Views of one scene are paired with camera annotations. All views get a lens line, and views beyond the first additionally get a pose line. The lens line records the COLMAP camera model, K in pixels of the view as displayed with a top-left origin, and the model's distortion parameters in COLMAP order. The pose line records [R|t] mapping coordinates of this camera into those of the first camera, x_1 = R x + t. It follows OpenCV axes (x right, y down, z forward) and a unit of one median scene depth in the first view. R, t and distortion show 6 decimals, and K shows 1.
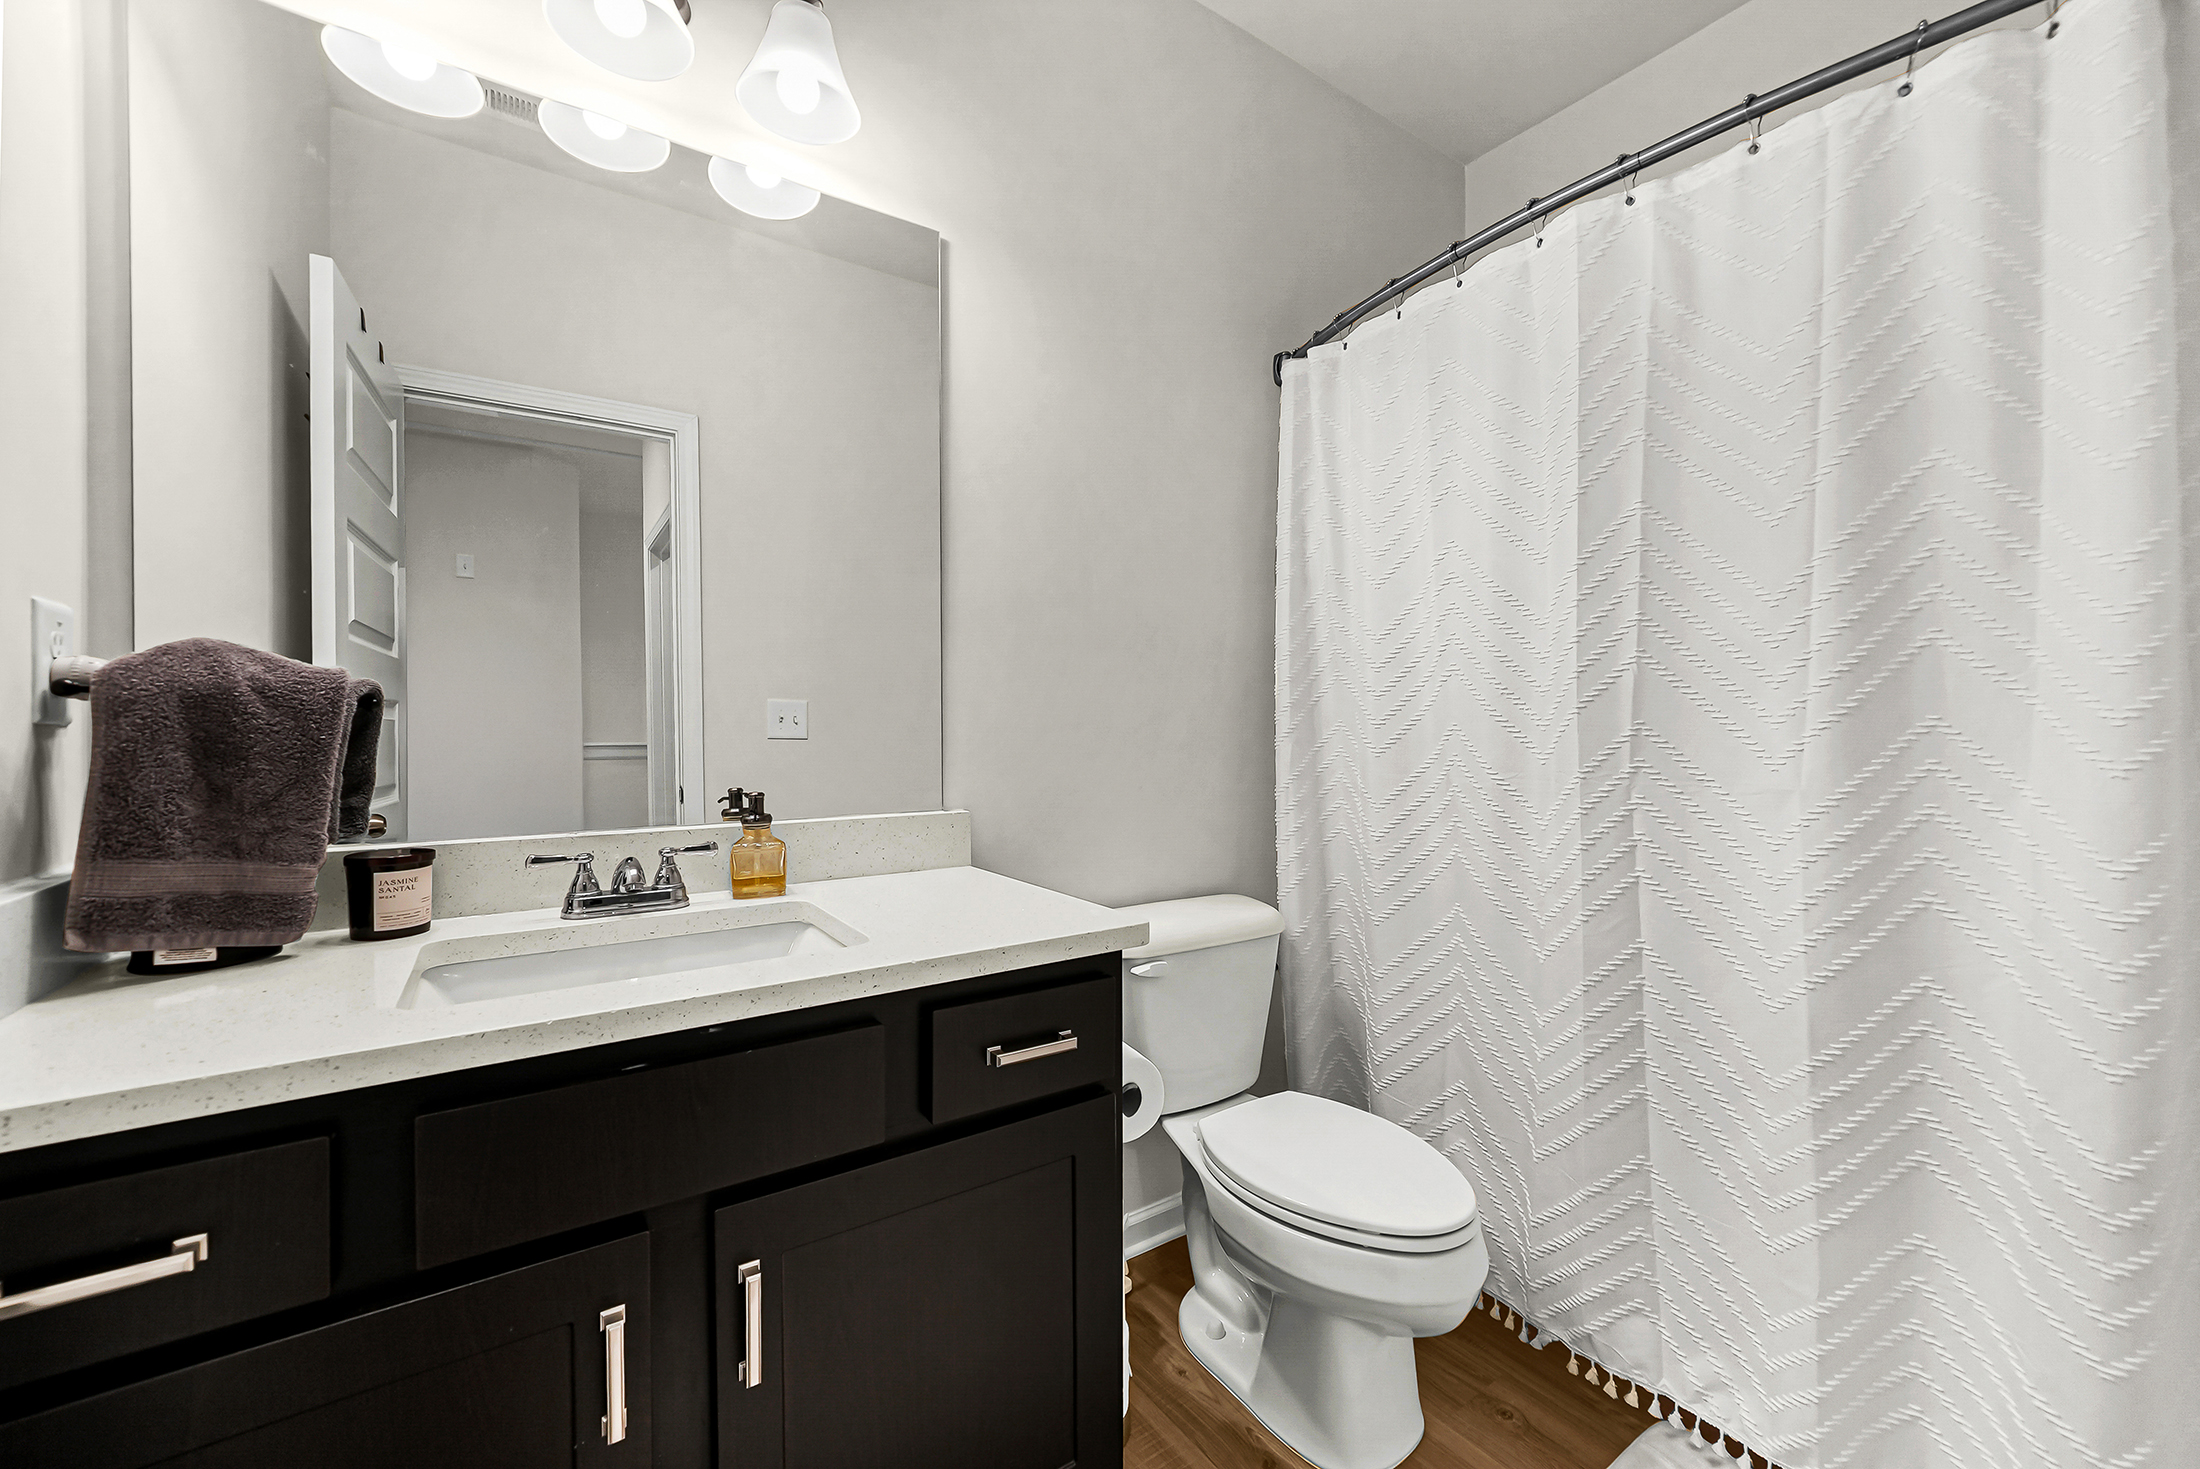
lens RADIAL K [[871.2, 0, 1100.0], [0, 871.2, 734.5], [0, 0, 1]] dist [-0.000485, -0.000048]
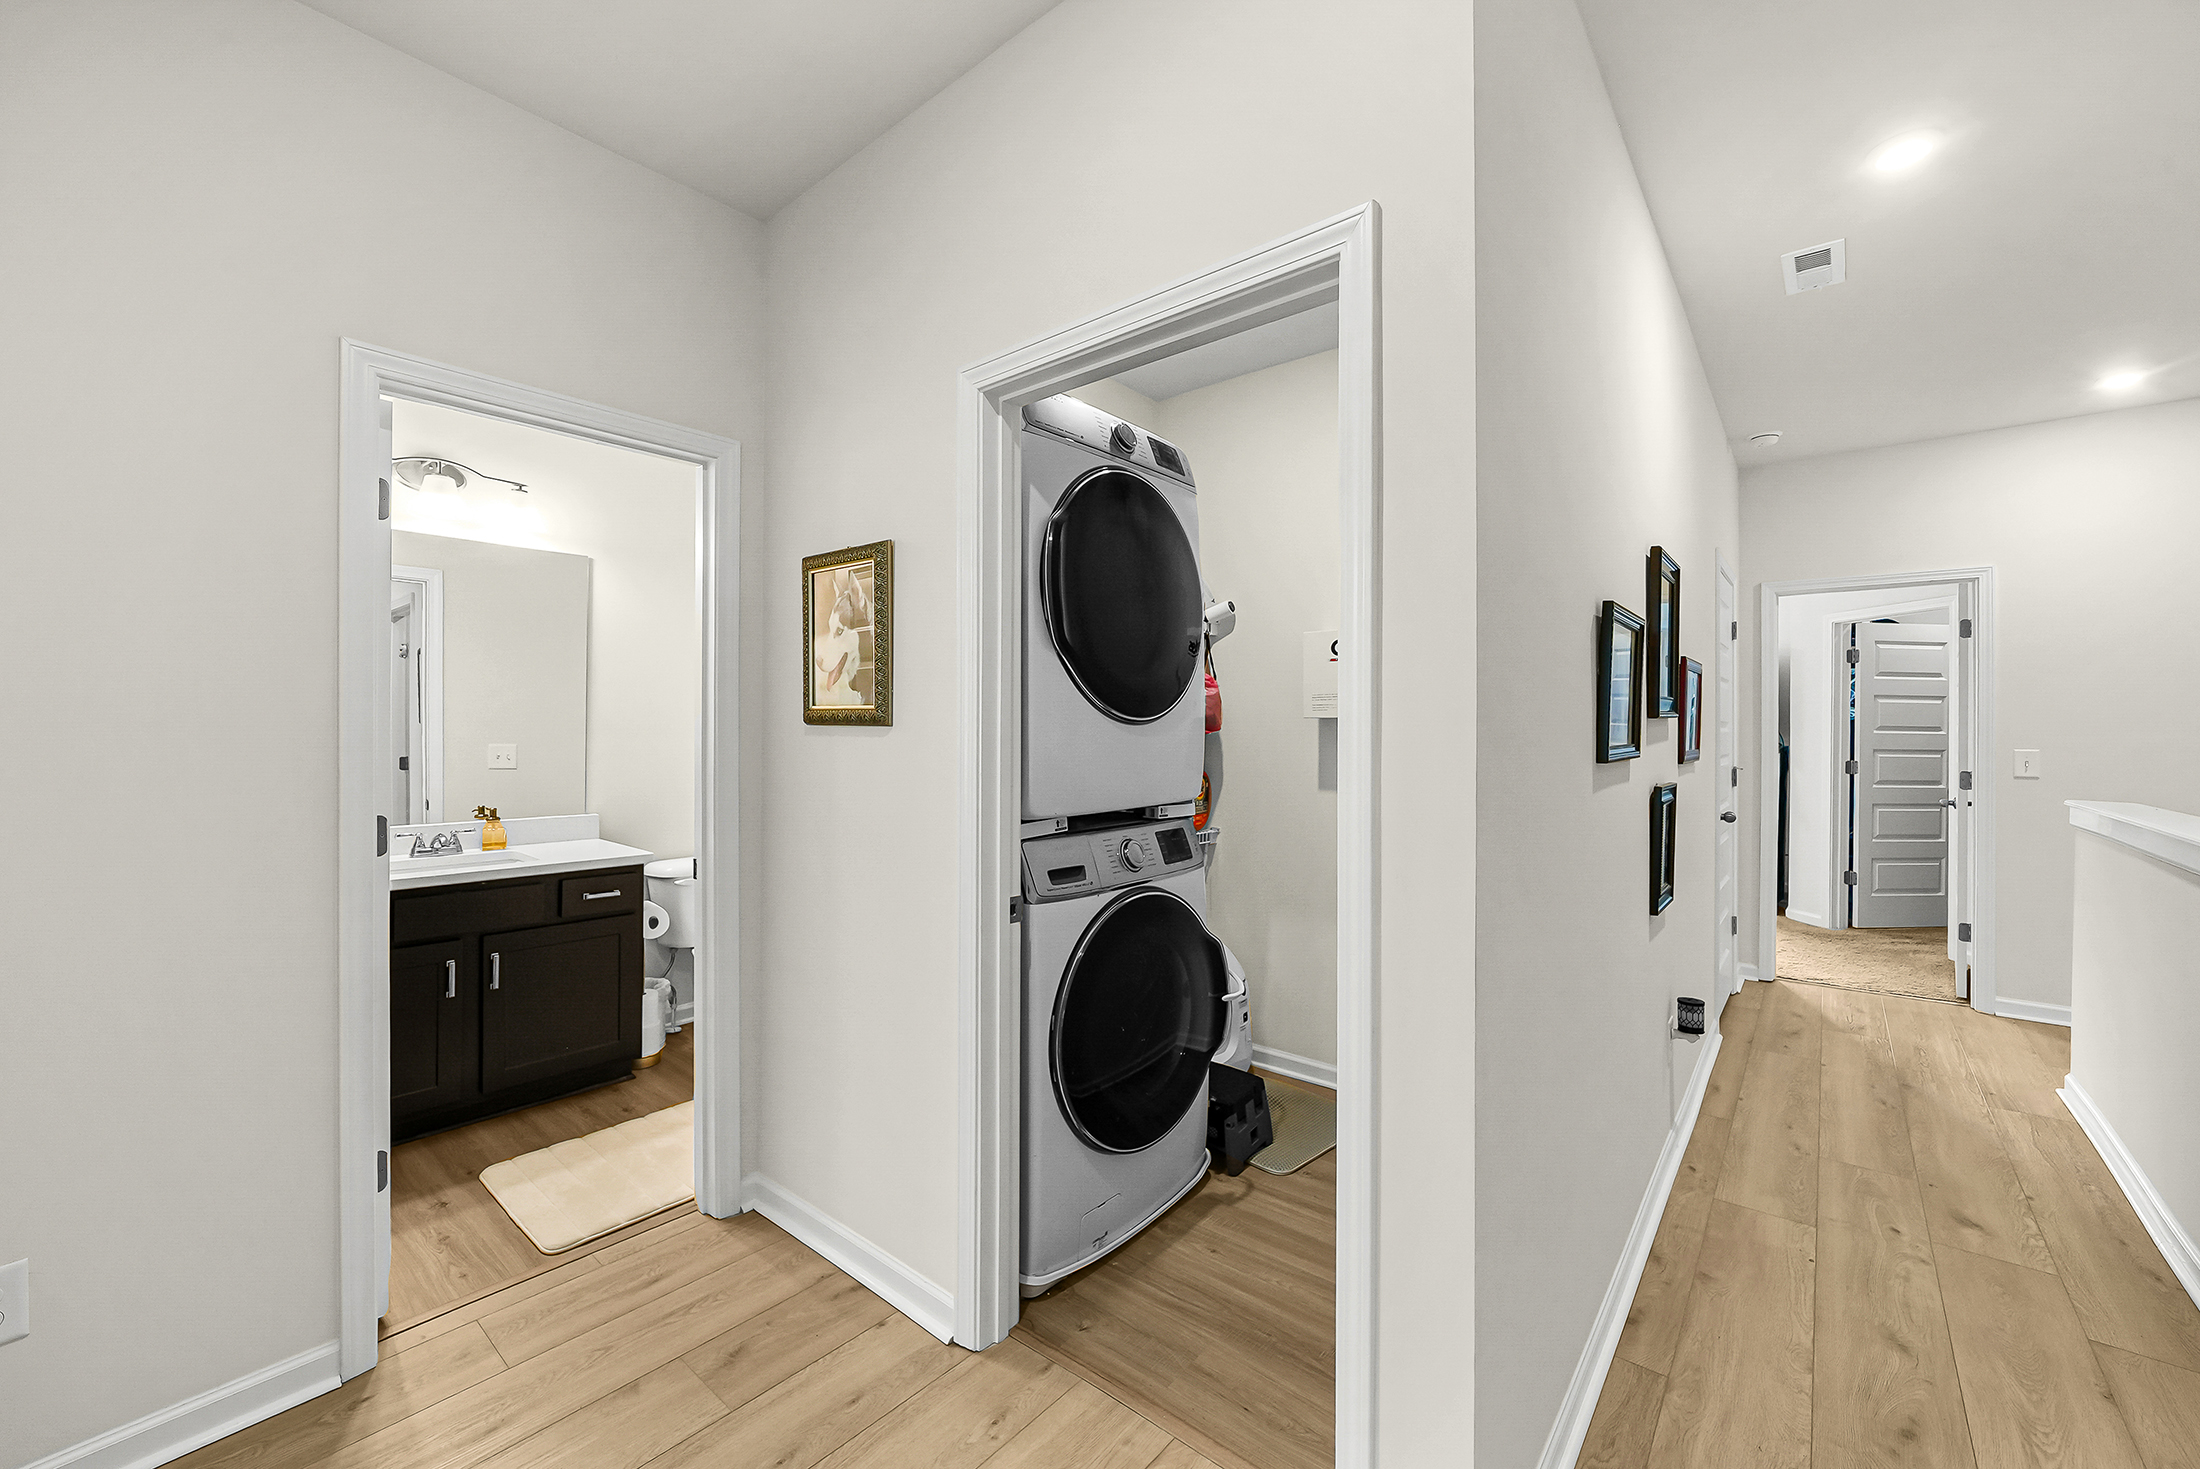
lens RADIAL K [[871.2, 0, 1100.0], [0, 871.2, 734.5], [0, 0, 1]] dist [-0.000485, -0.000048]
pose [[0.964265, 0.017300, 0.264375, 0.634966], [-0.018764, 0.999819, 0.003012, -0.190425], [-0.264276, -0.007865, 0.964415, -1.915788]]
